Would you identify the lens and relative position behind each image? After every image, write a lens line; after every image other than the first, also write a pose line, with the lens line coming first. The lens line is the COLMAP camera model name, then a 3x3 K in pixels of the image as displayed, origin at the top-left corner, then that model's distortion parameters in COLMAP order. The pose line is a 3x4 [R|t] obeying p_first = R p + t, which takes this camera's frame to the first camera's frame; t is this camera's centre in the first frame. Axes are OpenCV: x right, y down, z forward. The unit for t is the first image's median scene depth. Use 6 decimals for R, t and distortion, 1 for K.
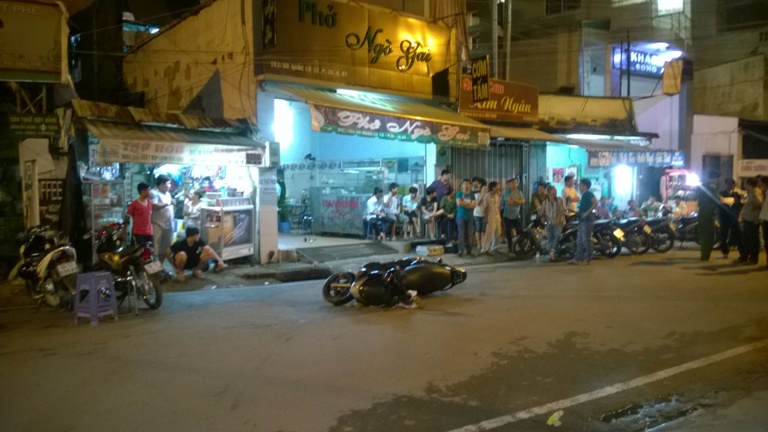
lens RADIAL K [[602.8, 0, 384.0], [0, 602.8, 216.0], [0, 0, 1]] dist [0.014817, -0.103986]
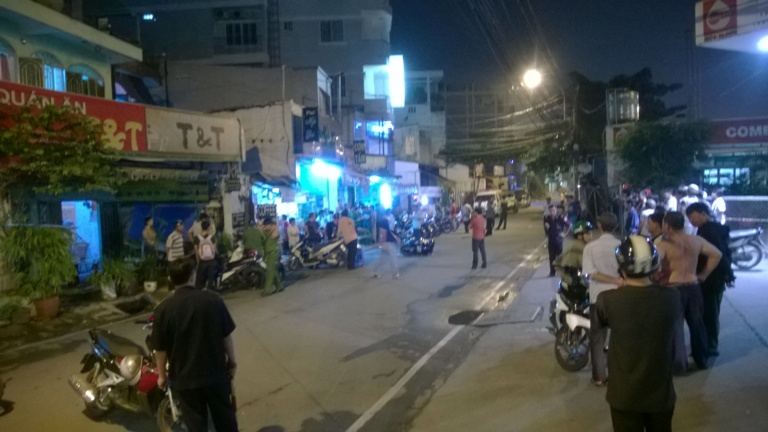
lens RADIAL K [[602.8, 0, 384.0], [0, 602.8, 216.0], [0, 0, 1]] dist [0.014817, -0.103986]
pose [[0.785186, -0.037175, 0.618144, -1.070680], [0.048677, 0.998813, -0.001764, -0.018842], [-0.617344, 0.031474, 0.786063, -0.602698]]
